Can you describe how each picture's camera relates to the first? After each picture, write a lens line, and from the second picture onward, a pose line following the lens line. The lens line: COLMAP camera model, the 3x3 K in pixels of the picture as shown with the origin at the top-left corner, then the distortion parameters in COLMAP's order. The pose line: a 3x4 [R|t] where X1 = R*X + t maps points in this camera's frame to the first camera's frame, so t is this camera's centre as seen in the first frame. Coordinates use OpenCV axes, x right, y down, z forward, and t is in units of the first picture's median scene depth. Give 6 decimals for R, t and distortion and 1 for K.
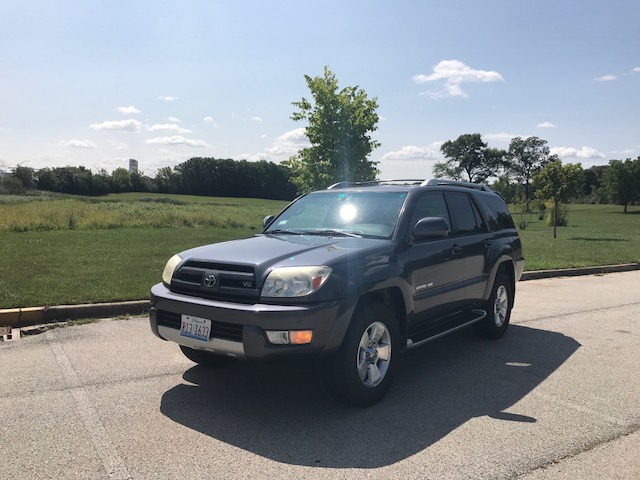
lens RADIAL K [[520.2, 0, 301.2], [0, 520.2, 249.4], [0, 0, 1]] dist [0.011093, -0.013411]
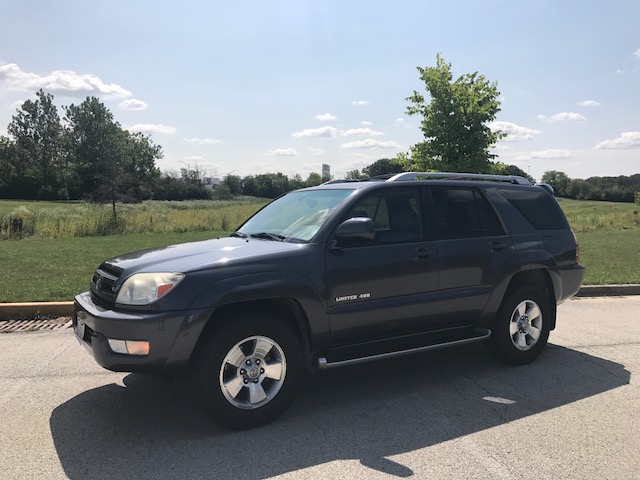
lens RADIAL K [[520.2, 0, 319.9], [0, 520.2, 238.7], [0, 0, 1]] dist [0.011093, -0.013411]
pose [[0.937179, 0.000188, -0.348848, 0.165630], [-0.007488, 0.999780, -0.019577, -0.003436], [0.348768, 0.020959, 0.936975, 0.057813]]
